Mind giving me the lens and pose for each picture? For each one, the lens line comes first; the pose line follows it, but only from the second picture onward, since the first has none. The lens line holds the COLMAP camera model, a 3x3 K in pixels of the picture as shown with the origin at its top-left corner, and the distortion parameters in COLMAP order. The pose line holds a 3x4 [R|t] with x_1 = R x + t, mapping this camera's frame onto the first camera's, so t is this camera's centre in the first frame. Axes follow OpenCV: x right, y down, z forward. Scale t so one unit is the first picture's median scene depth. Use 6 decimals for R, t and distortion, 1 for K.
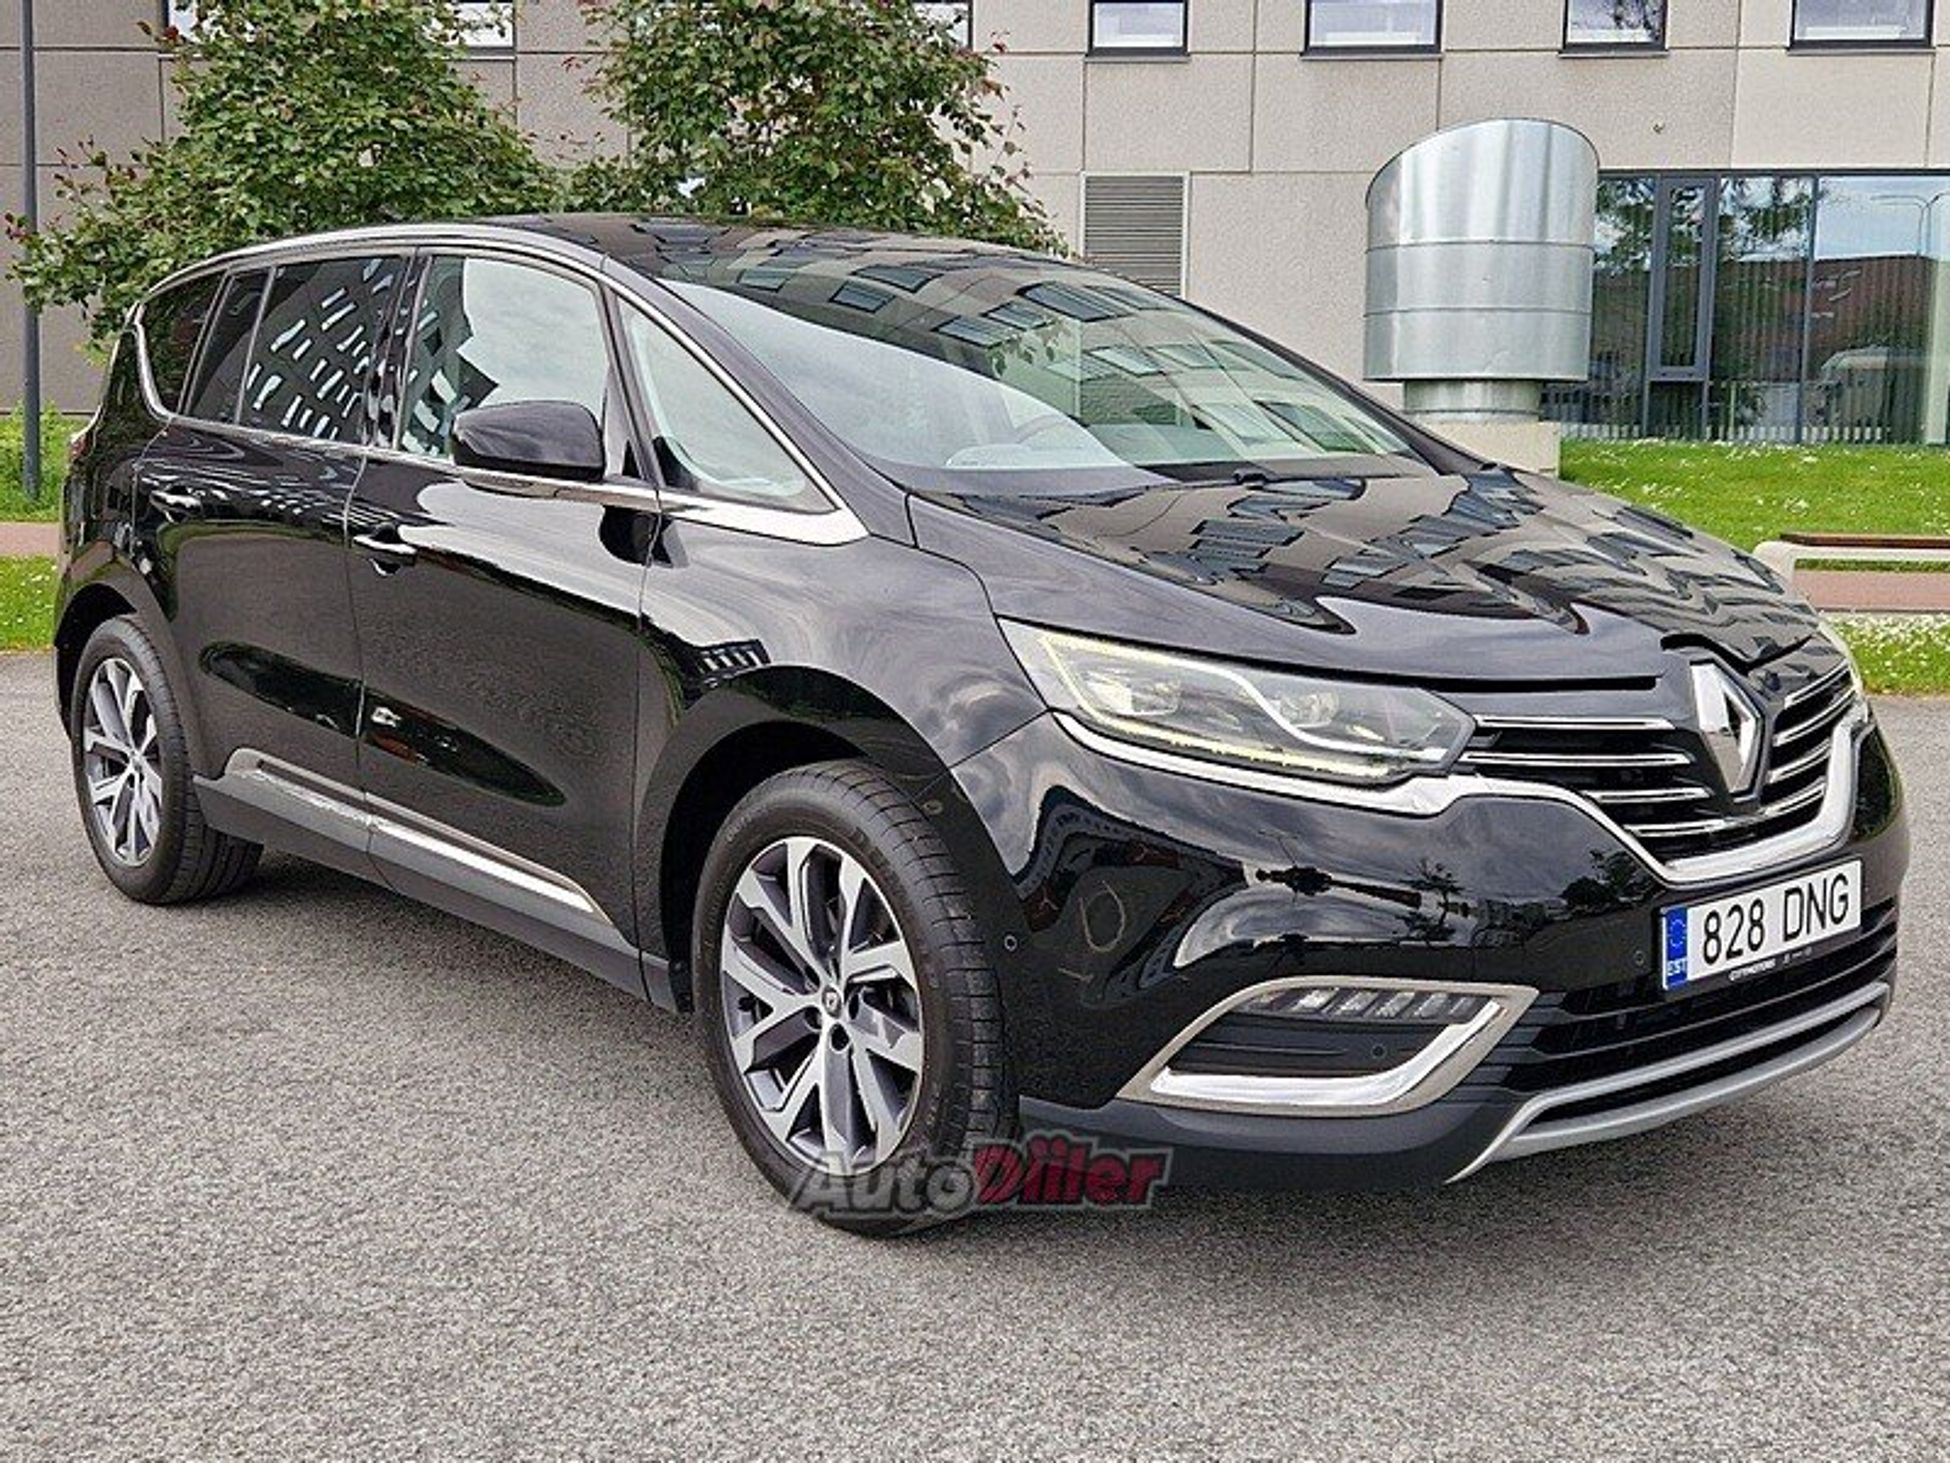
lens RADIAL K [[2323.4, 0, 975.0], [0, 2323.4, 731.5], [0, 0, 1]] dist [0.118783, -0.395653]
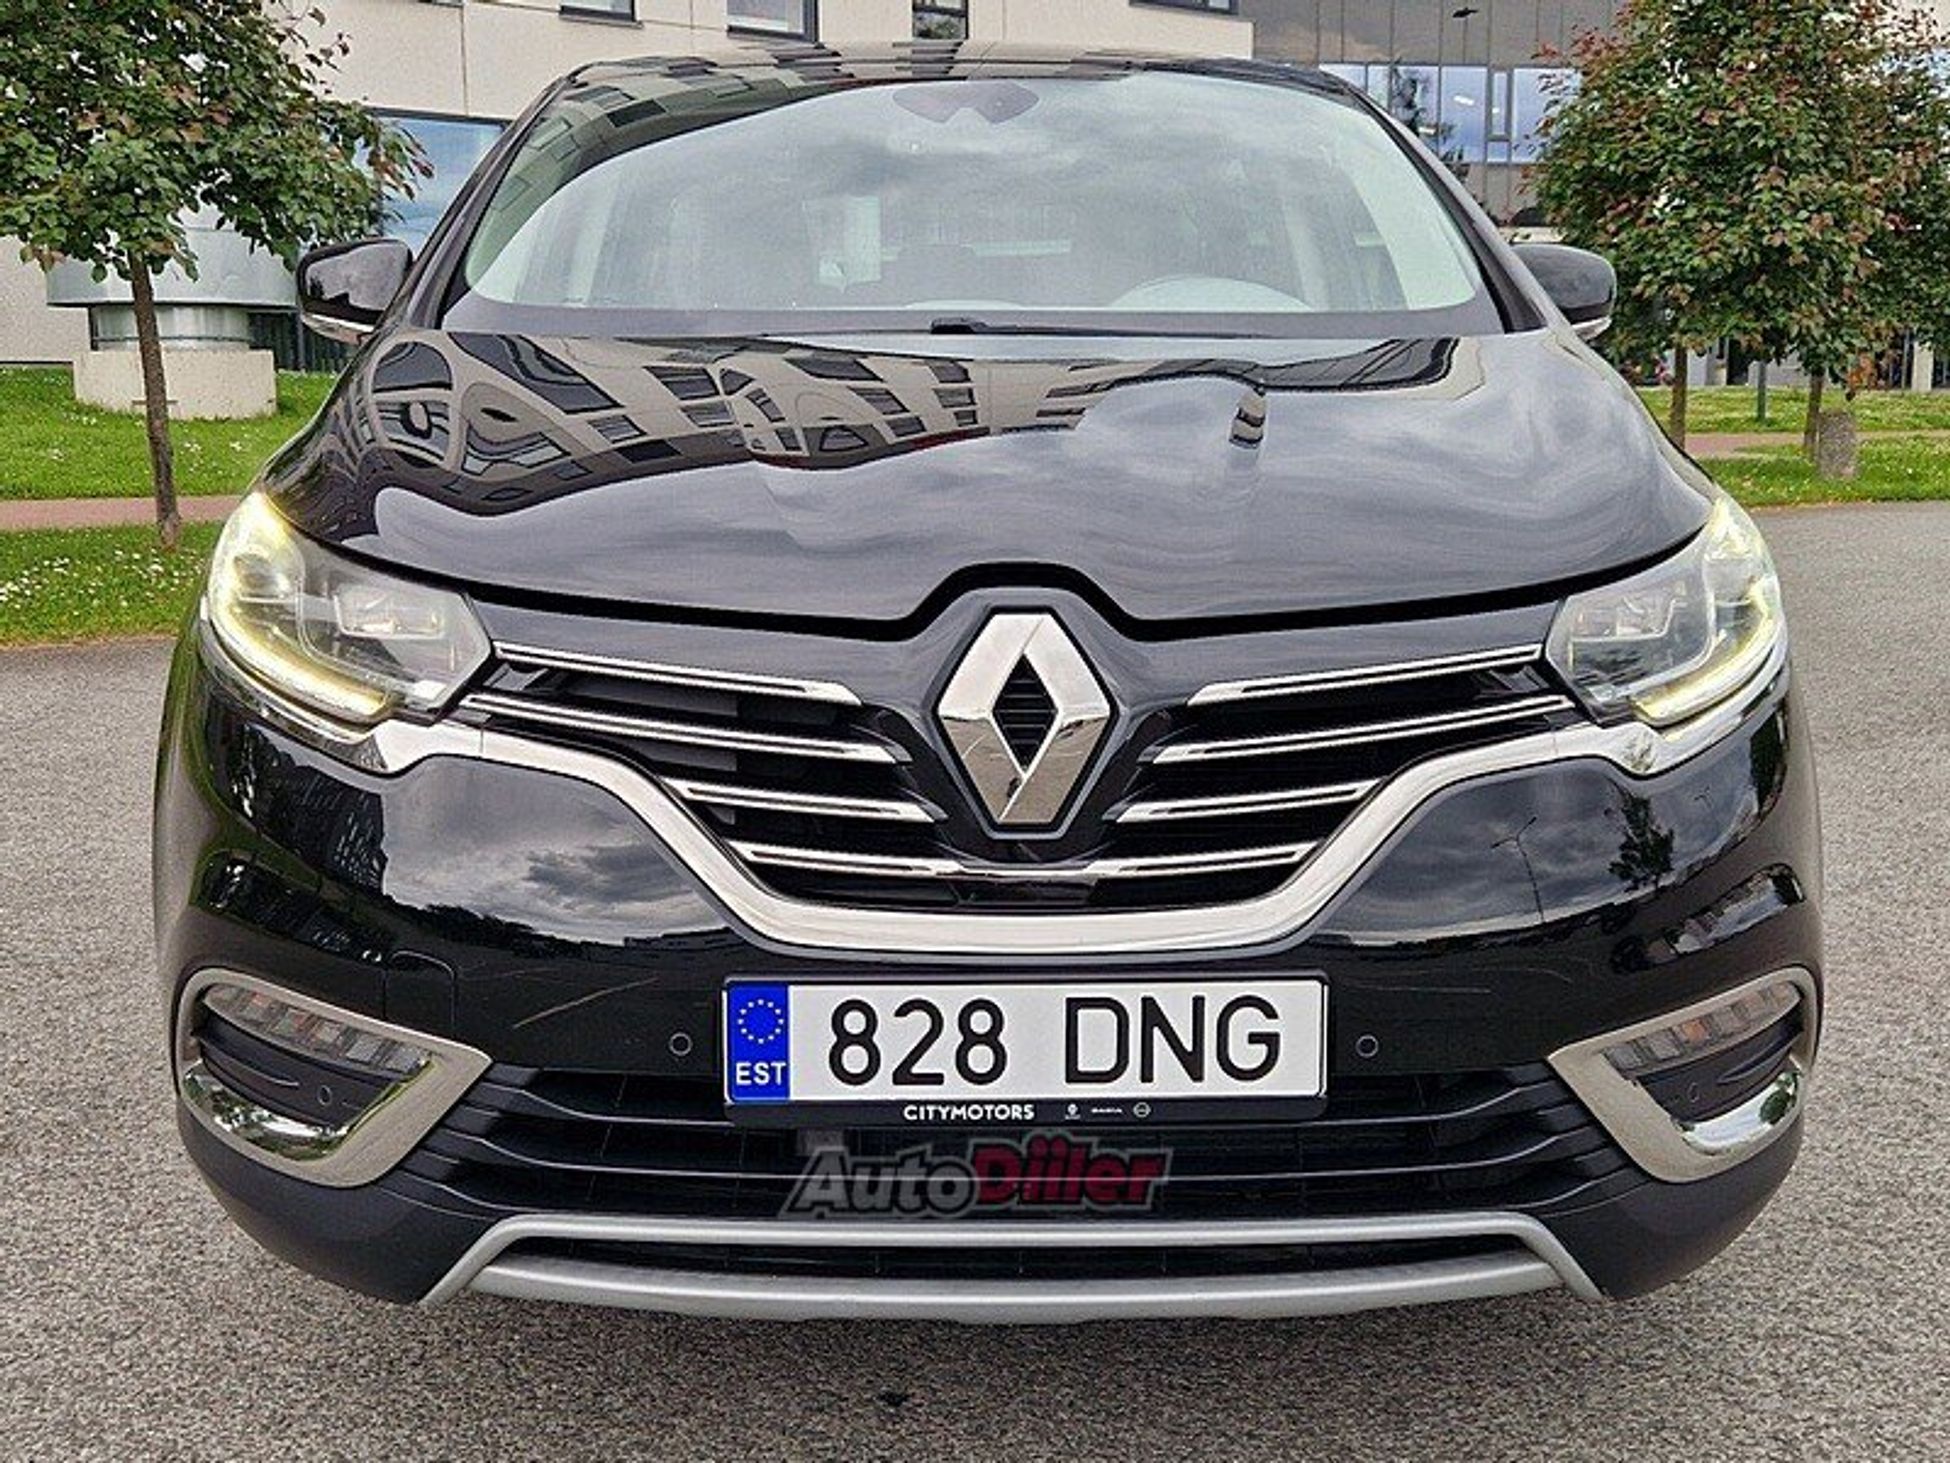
lens RADIAL K [[2323.4, 0, 975.0], [0, 2323.4, 731.5], [0, 0, 1]] dist [0.118783, -0.395653]
pose [[0.772868, 0.119996, -0.623118, 0.710113], [-0.105594, 0.992587, 0.060175, -0.034298], [0.625719, 0.019290, 0.779810, 0.532656]]
